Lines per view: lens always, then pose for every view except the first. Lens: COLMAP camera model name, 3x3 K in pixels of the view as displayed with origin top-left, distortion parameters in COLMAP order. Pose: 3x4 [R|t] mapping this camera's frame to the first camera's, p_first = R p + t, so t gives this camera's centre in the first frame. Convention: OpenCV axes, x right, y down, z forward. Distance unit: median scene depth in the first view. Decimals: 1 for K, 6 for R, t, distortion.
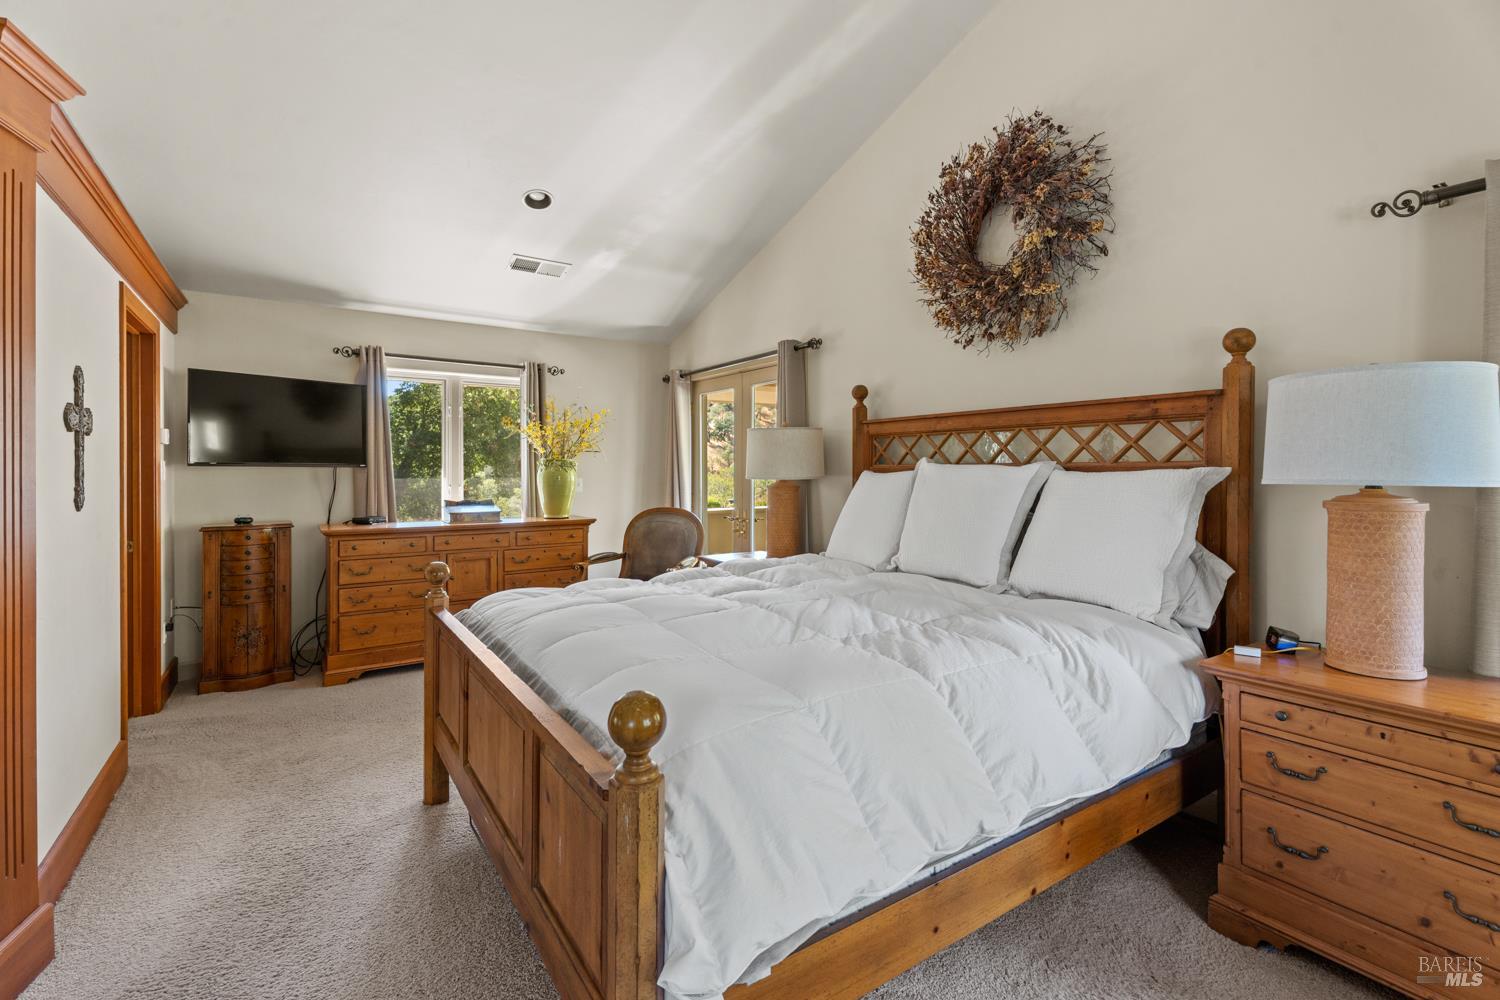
lens RADIAL K [[675.2, 0, 751.3], [0, 675.2, 488.2], [0, 0, 1]] dist [0.006861, 0.000599]
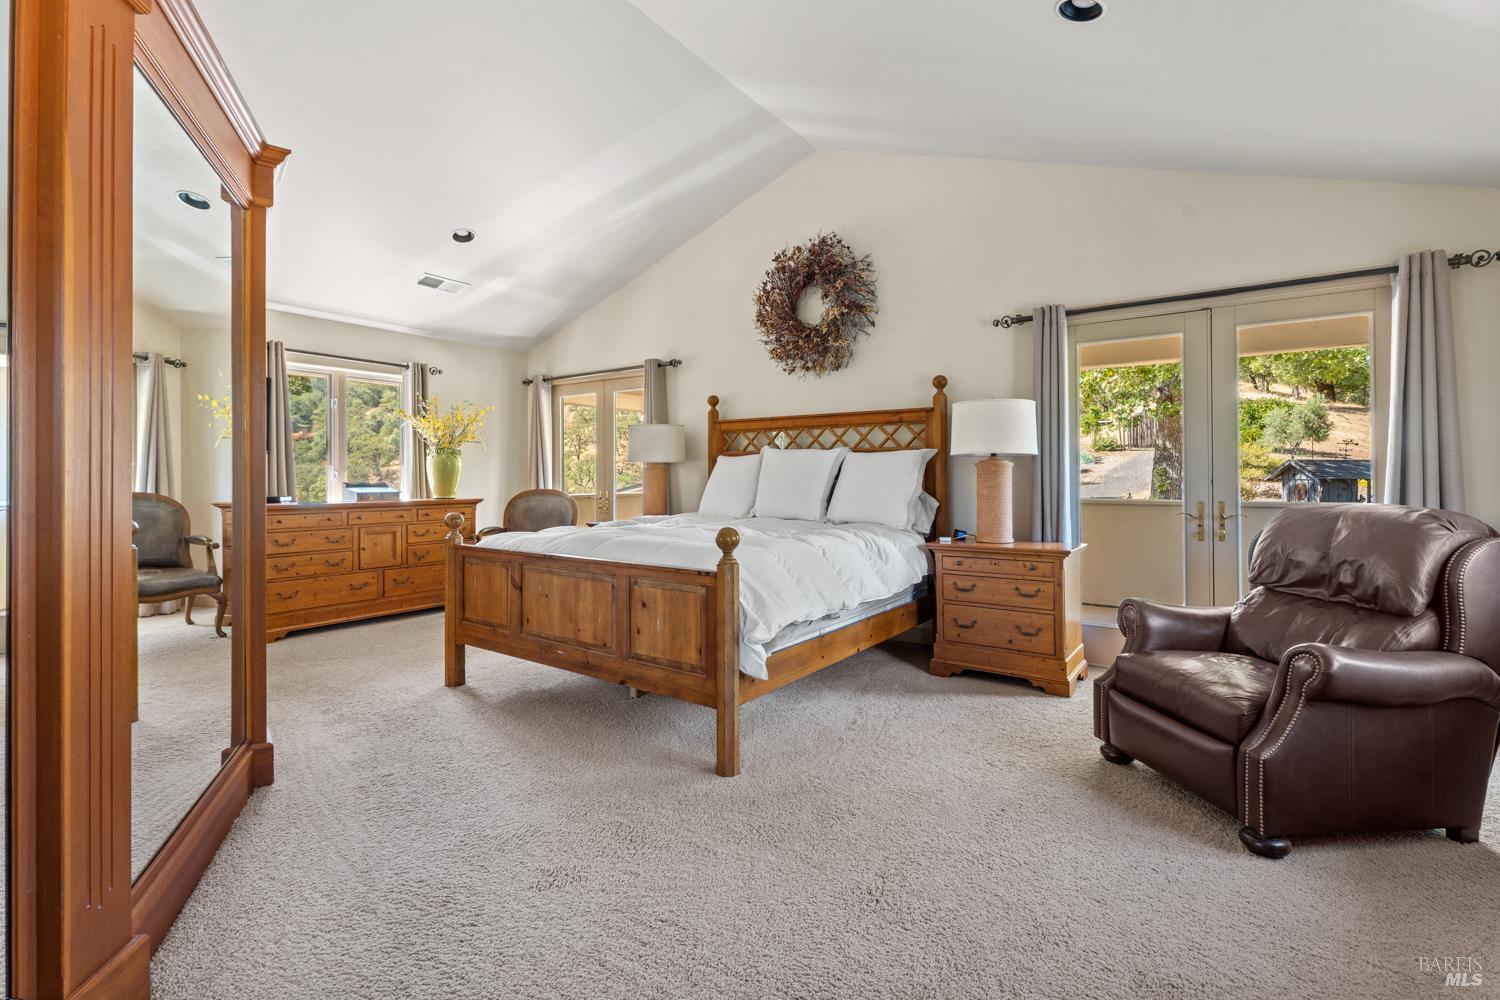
lens RADIAL K [[675.2, 0, 748.9], [0, 675.2, 488.7], [0, 0, 1]] dist [0.006861, 0.000599]
pose [[0.940513, -0.007286, 0.339679, -0.310516], [0.009660, 0.999939, -0.005299, 0.062118], [-0.339620, 0.008265, 0.940526, -0.430855]]
